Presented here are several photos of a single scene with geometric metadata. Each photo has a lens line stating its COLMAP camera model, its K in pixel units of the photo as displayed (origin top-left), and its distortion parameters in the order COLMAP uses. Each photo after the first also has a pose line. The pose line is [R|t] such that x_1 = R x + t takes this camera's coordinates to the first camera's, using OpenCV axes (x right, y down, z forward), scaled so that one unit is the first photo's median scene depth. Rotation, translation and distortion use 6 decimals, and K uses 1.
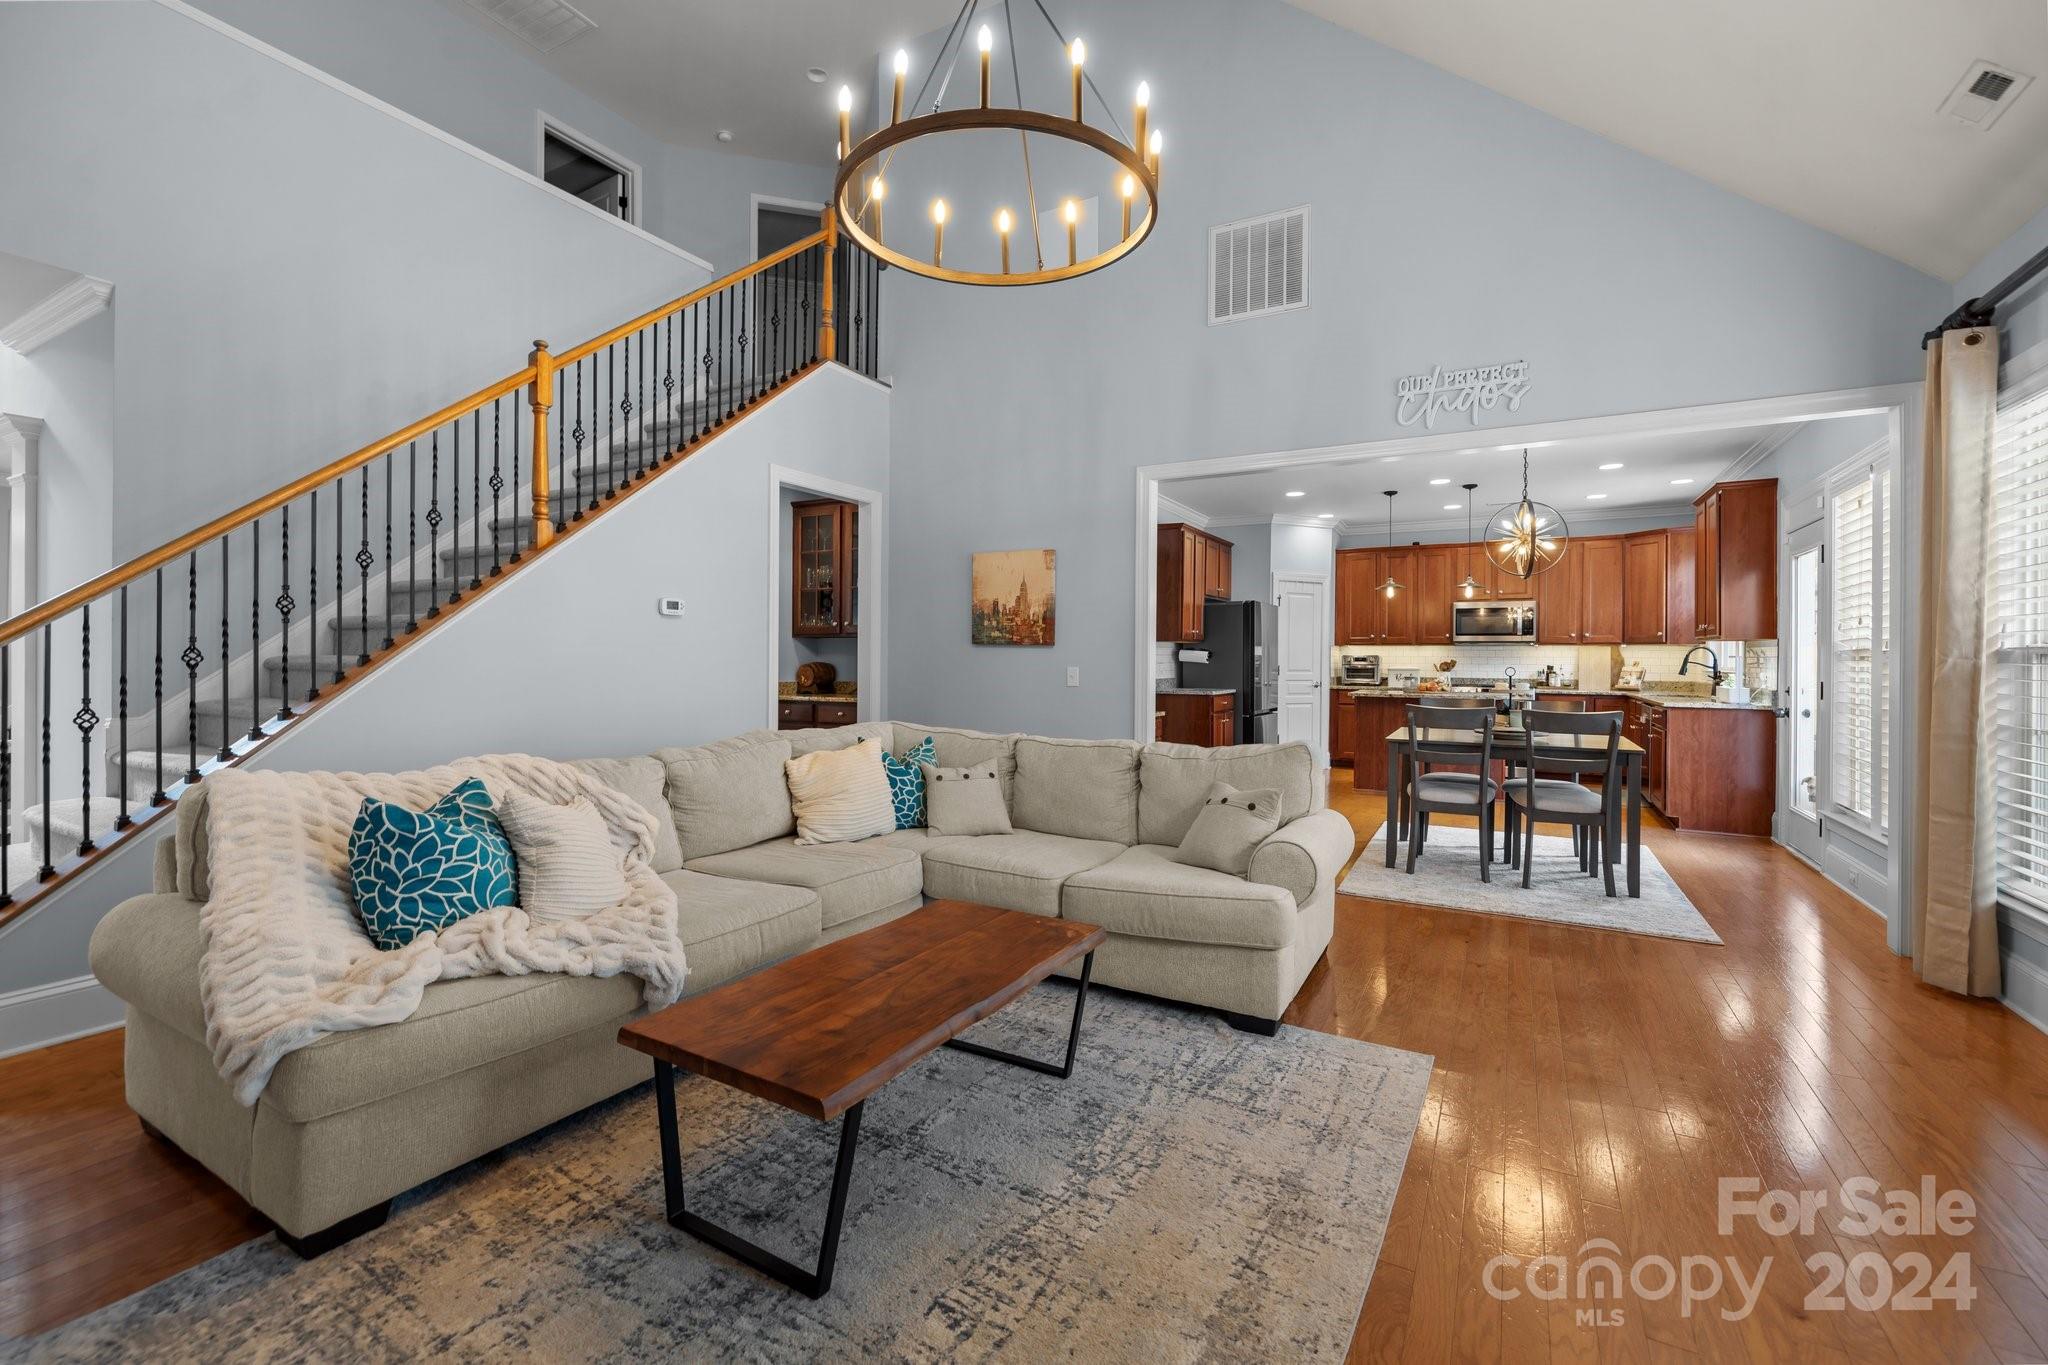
lens RADIAL K [[867.7, 0, 1027.7], [0, 867.7, 663.0], [0, 0, 1]] dist [0.001776, -0.000527]
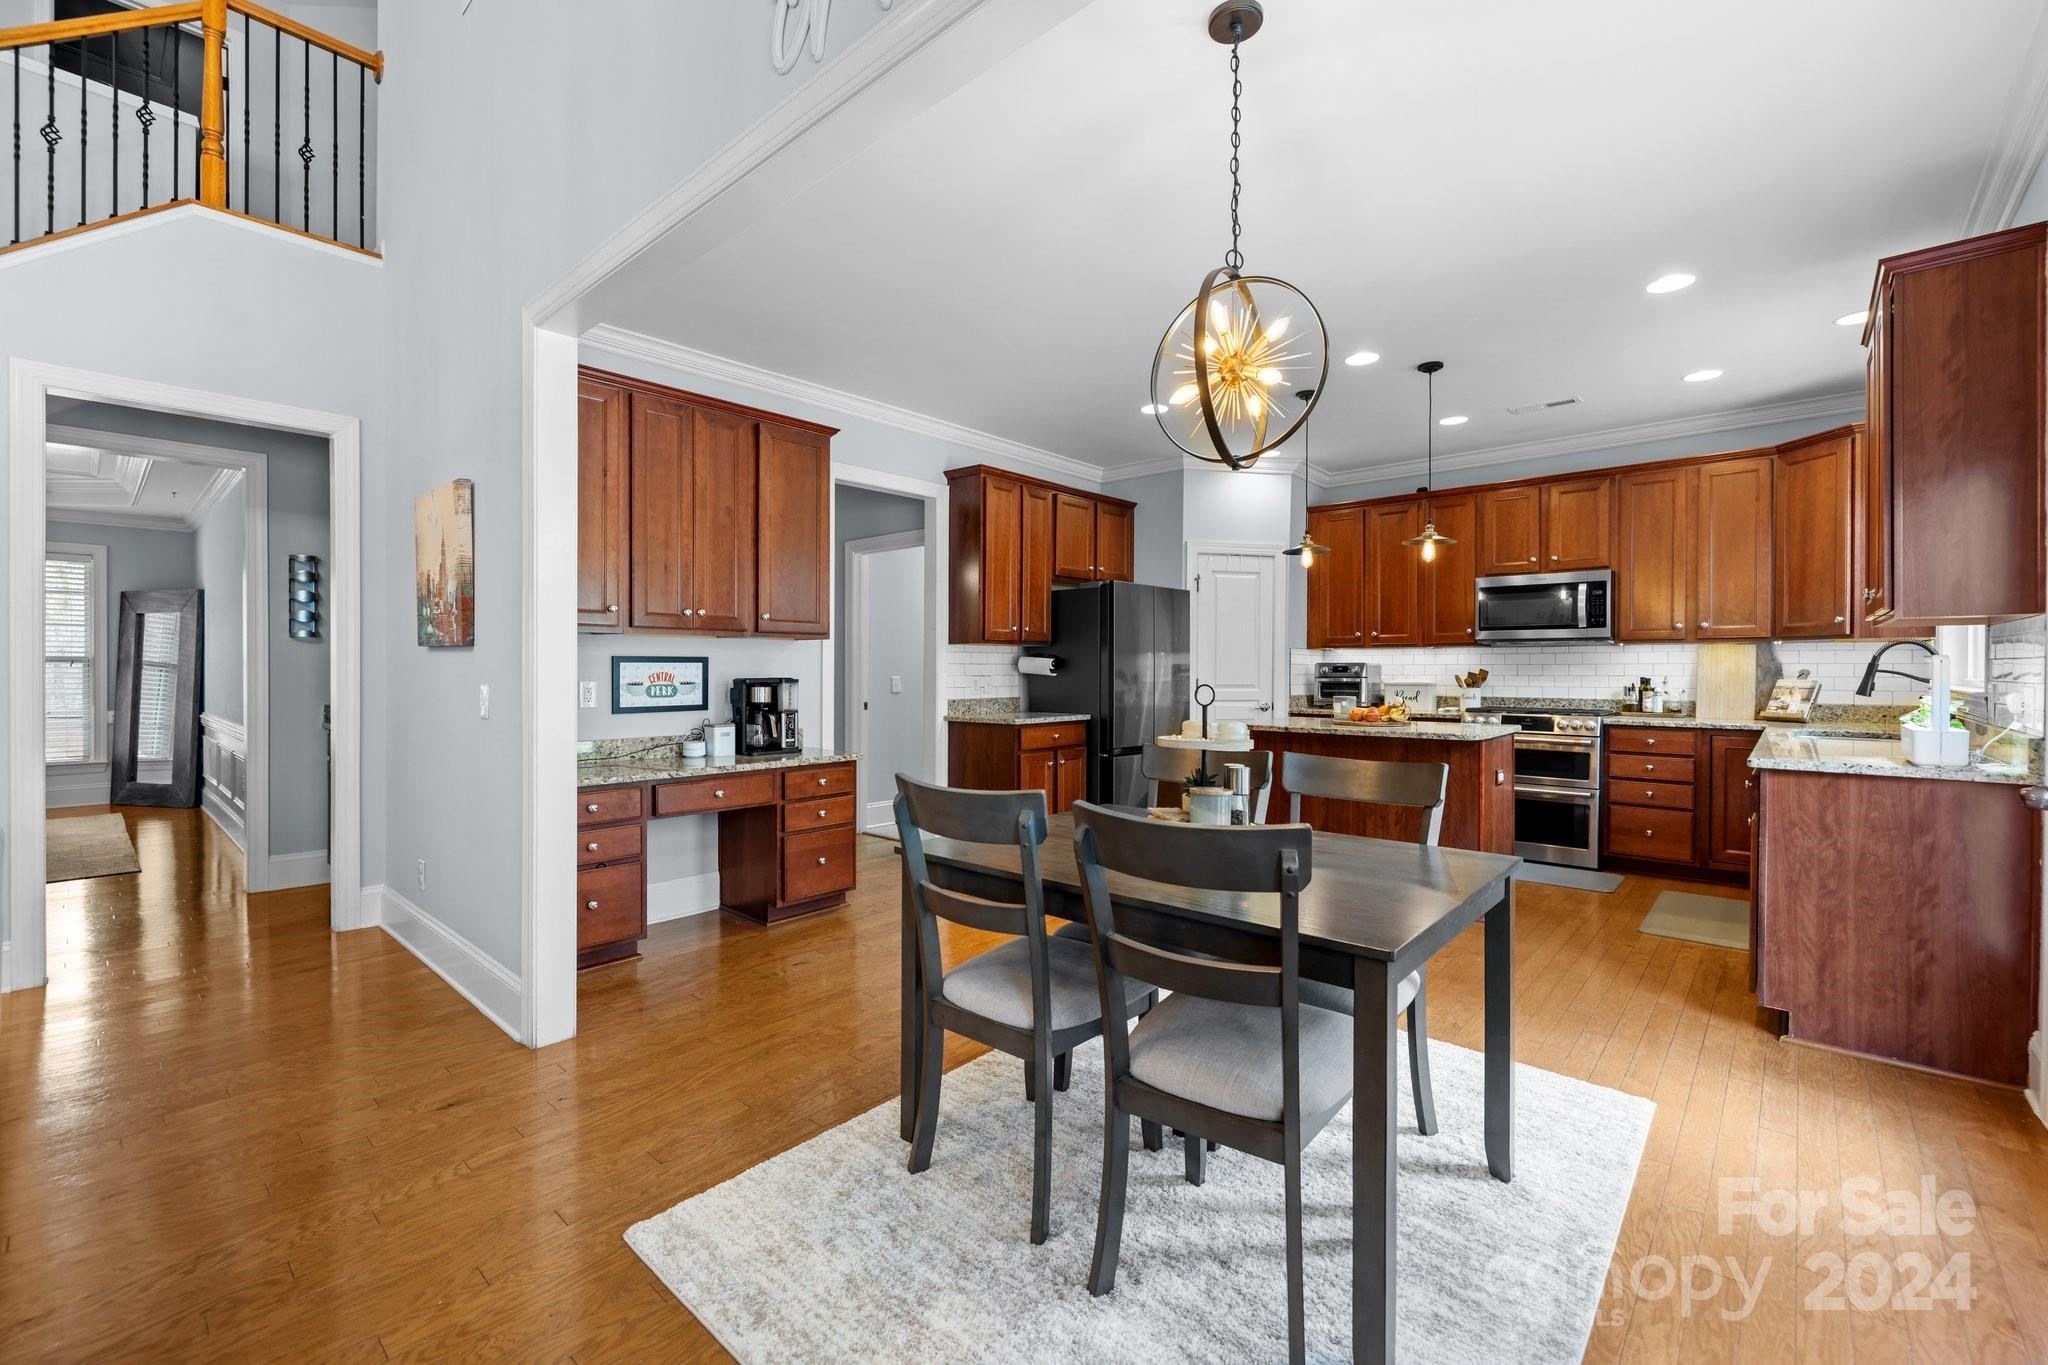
lens RADIAL K [[867.7, 0, 1003.9], [0, 867.7, 674.8], [0, 0, 1]] dist [0.001776, -0.000527]
pose [[0.973201, -0.003512, -0.229930, 0.455029], [0.003435, 0.999994, -0.000736, -0.000093], [0.229931, -0.000074, 0.973207, 0.461737]]
